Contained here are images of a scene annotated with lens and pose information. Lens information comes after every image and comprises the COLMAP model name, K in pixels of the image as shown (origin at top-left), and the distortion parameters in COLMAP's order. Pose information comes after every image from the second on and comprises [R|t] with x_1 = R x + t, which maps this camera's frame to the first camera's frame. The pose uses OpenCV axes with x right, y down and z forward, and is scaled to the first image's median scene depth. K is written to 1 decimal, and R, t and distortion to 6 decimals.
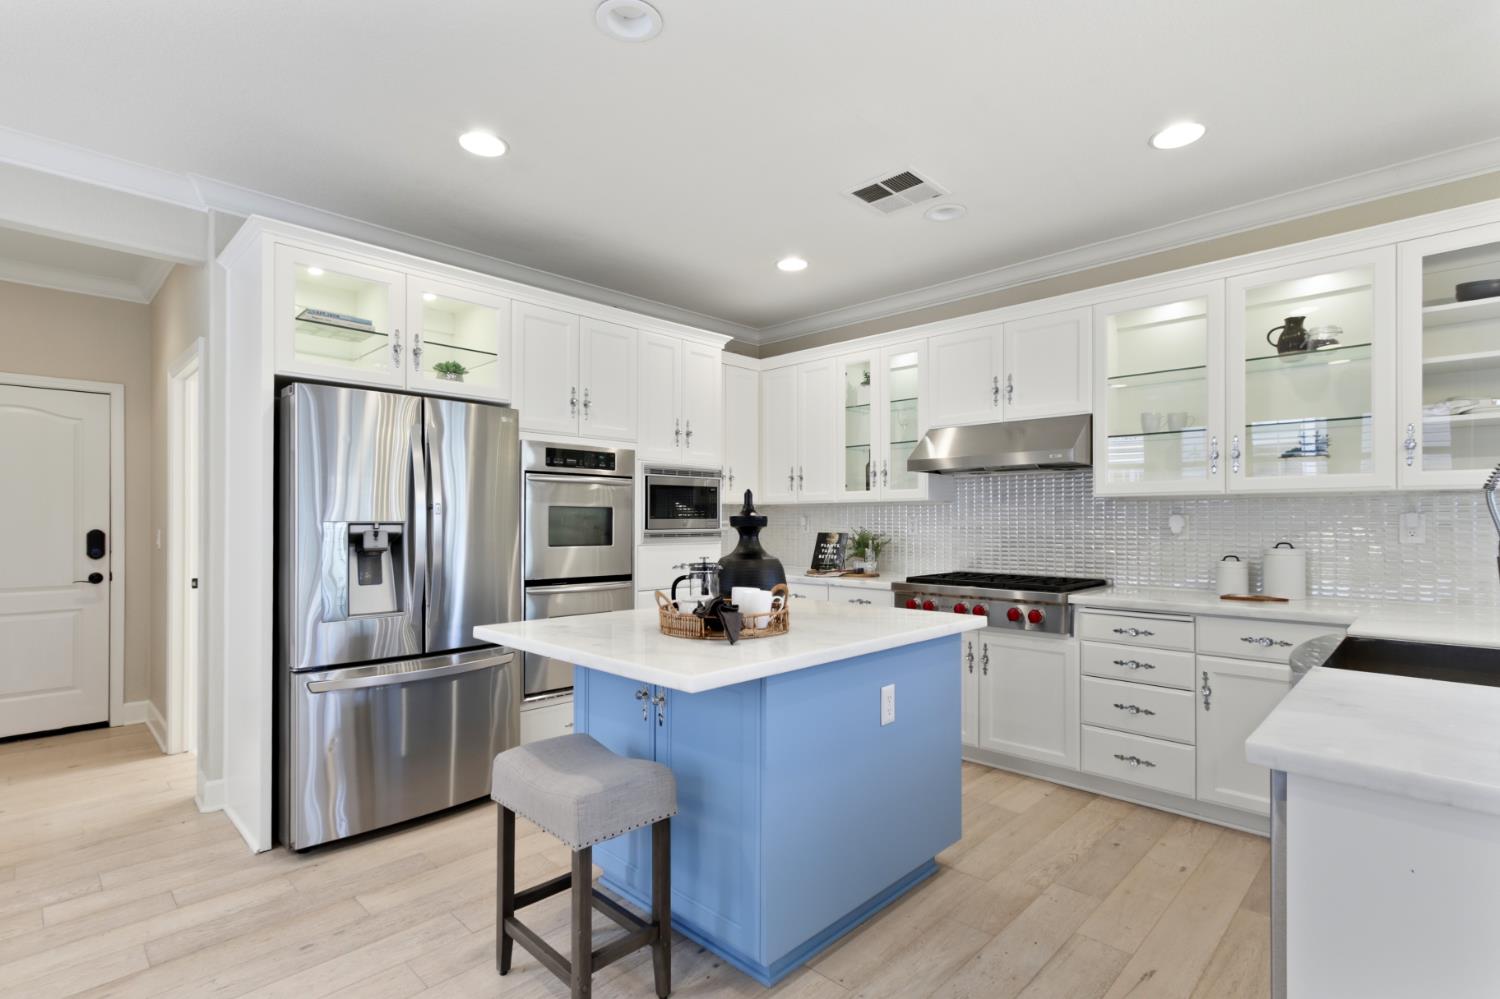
lens RADIAL K [[698.3, 0, 755.8], [0, 698.3, 514.4], [0, 0, 1]] dist [-0.001252, 0.004292]
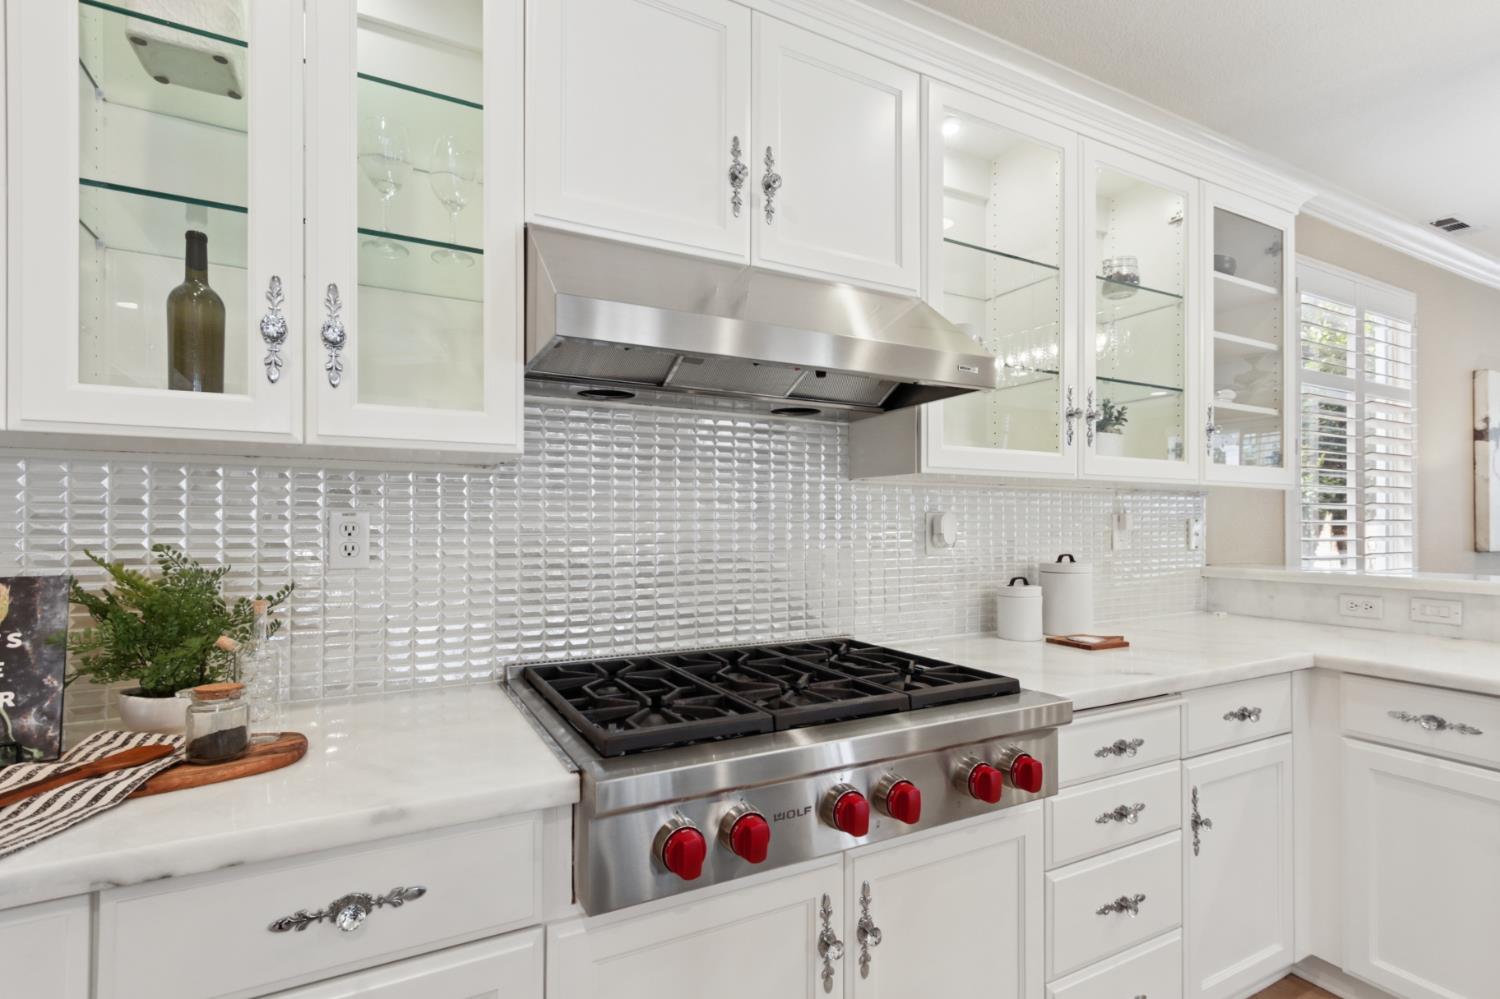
lens RADIAL K [[698.3, 0, 737.3], [0, 698.3, 516.7], [0, 0, 1]] dist [-0.001252, 0.004292]
pose [[0.329114, 0.010193, 0.944235, -0.012452], [-0.011731, 0.999909, -0.006705, 0.010276], [-0.944217, -0.008871, 0.329204, 0.972567]]
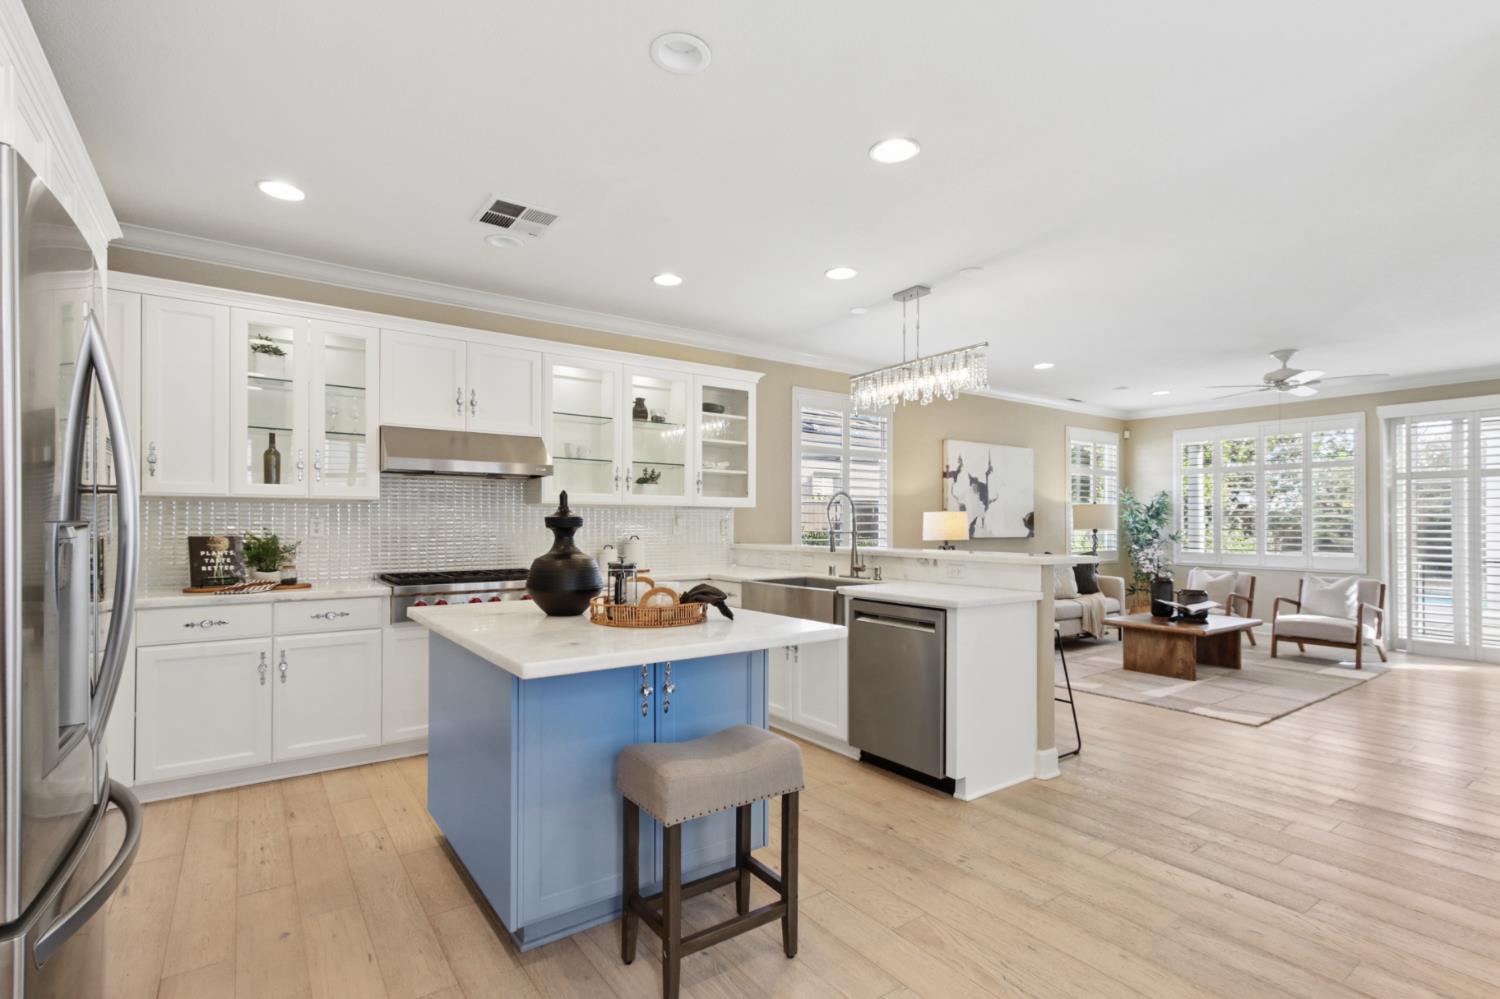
lens RADIAL K [[698.3, 0, 736.3], [0, 698.3, 507.9], [0, 0, 1]] dist [-0.001252, 0.004292]
pose [[0.199627, 0.021458, 0.979637, -0.699575], [-0.012661, 0.999733, -0.019318, 0.004178], [-0.979790, -0.008547, 0.199845, 0.403826]]
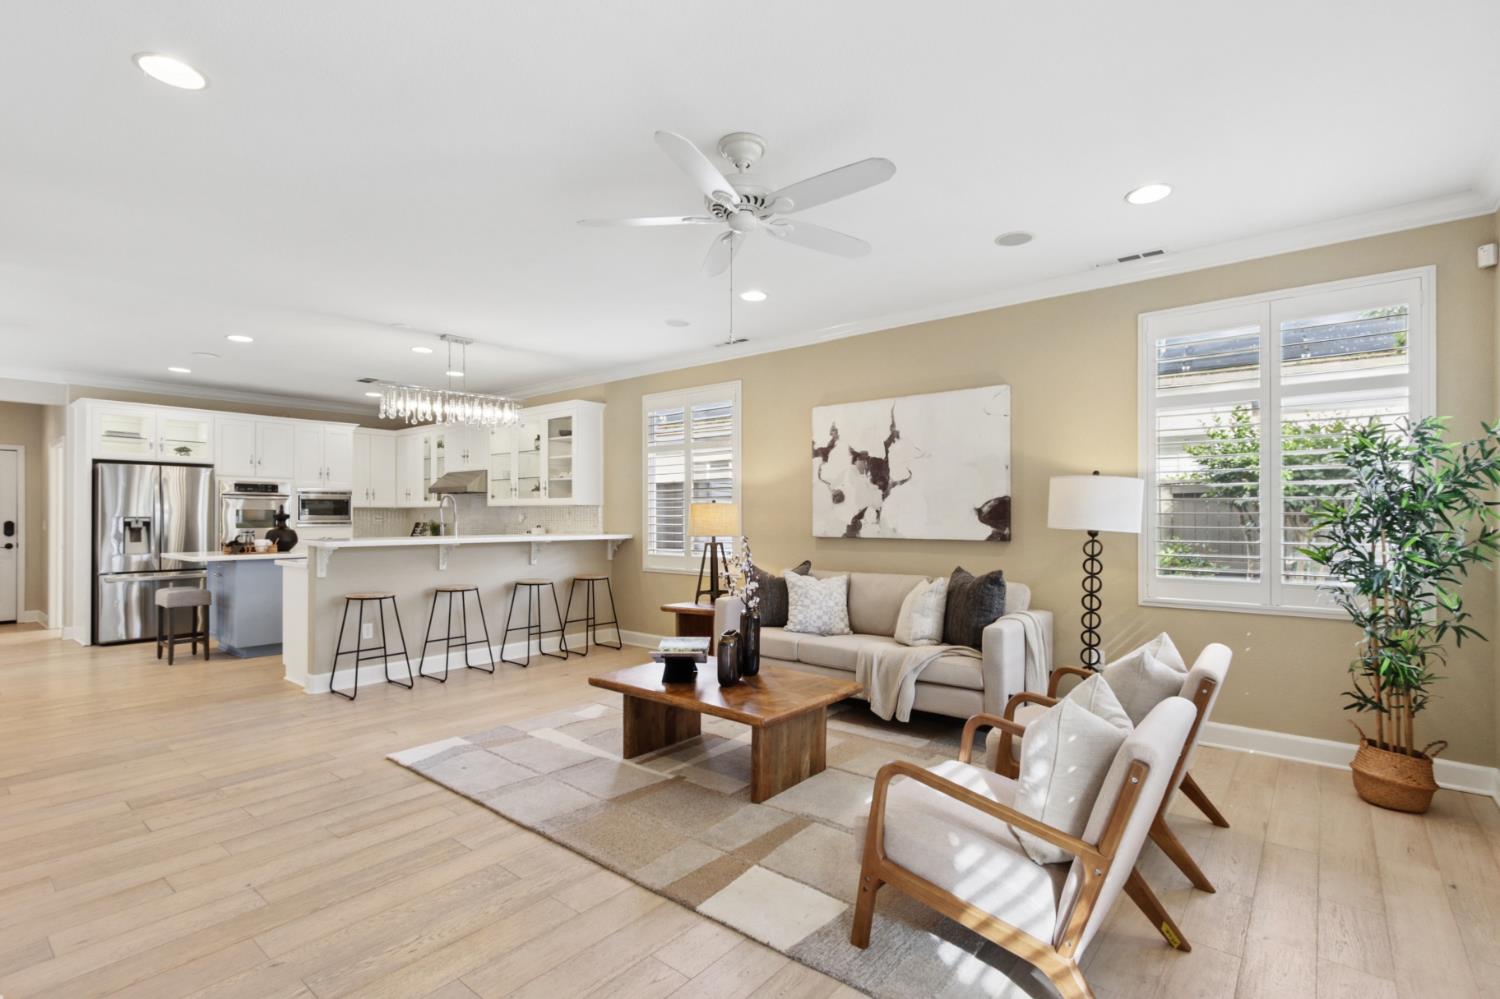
lens RADIAL K [[698.3, 0, 754.6], [0, 698.3, 511.2], [0, 0, 1]] dist [-0.001252, 0.004292]
pose [[0.996694, 0.001636, 0.081230, 1.179536], [-0.001685, 0.999998, 0.000529, -0.011472], [-0.081229, -0.000665, 0.996695, -1.358574]]
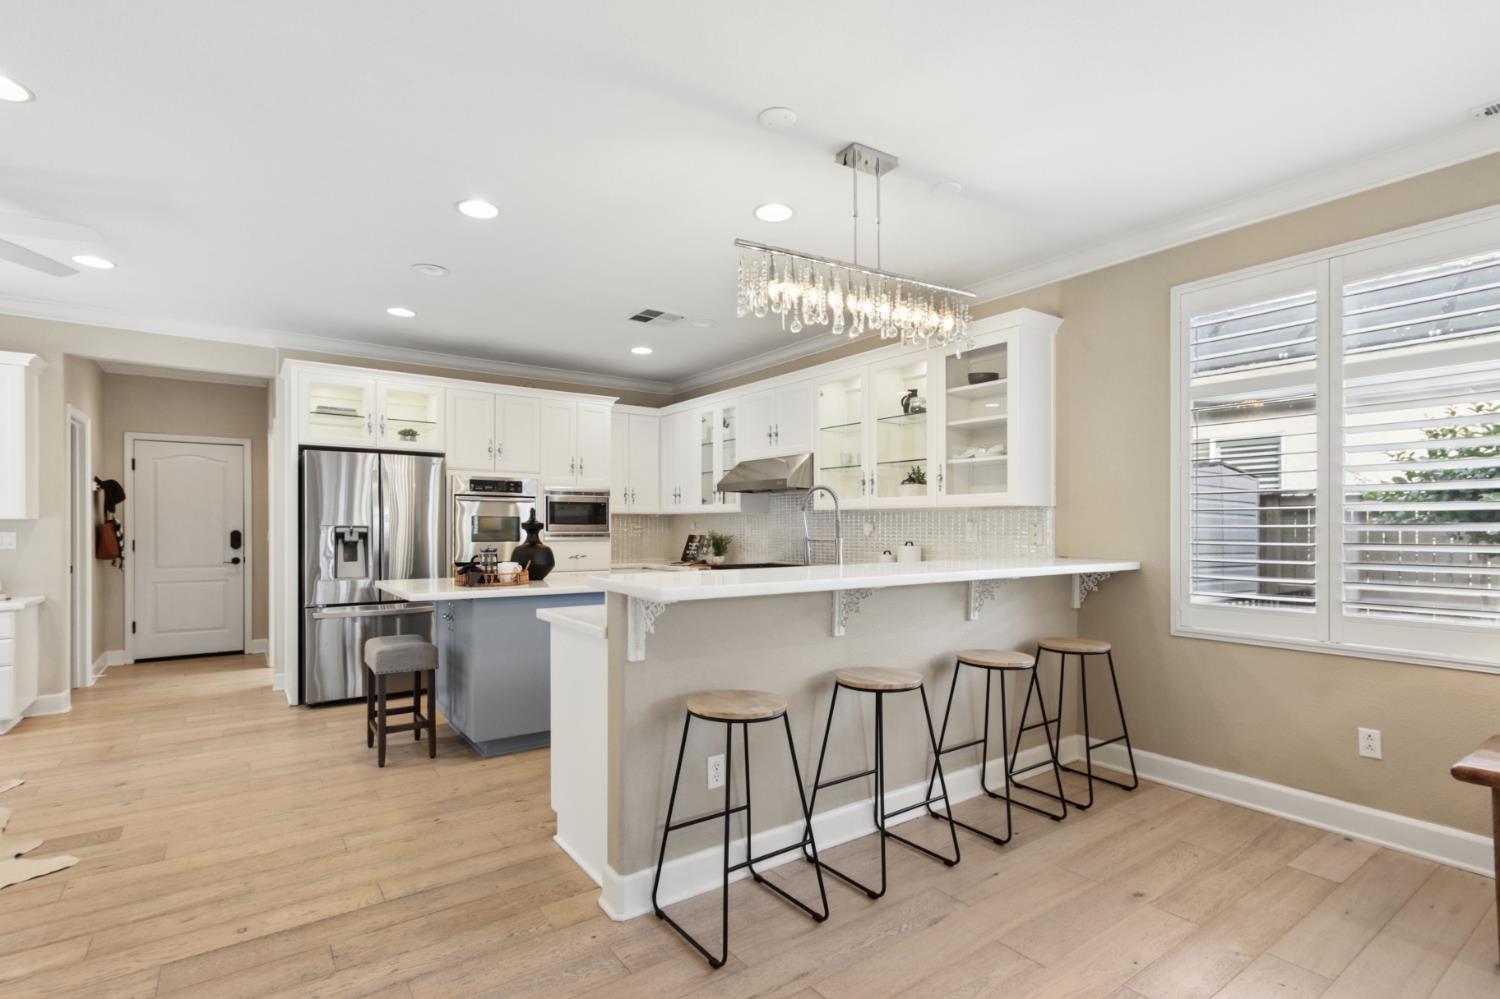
lens RADIAL K [[698.3, 0, 754.0], [0, 698.3, 525.6], [0, 0, 1]] dist [-0.001252, 0.004292]
pose [[0.985216, 0.002745, -0.171297, 0.617962], [-0.001346, 0.999965, 0.008283, -0.004921], [0.171313, -0.007930, 0.985185, -0.460548]]
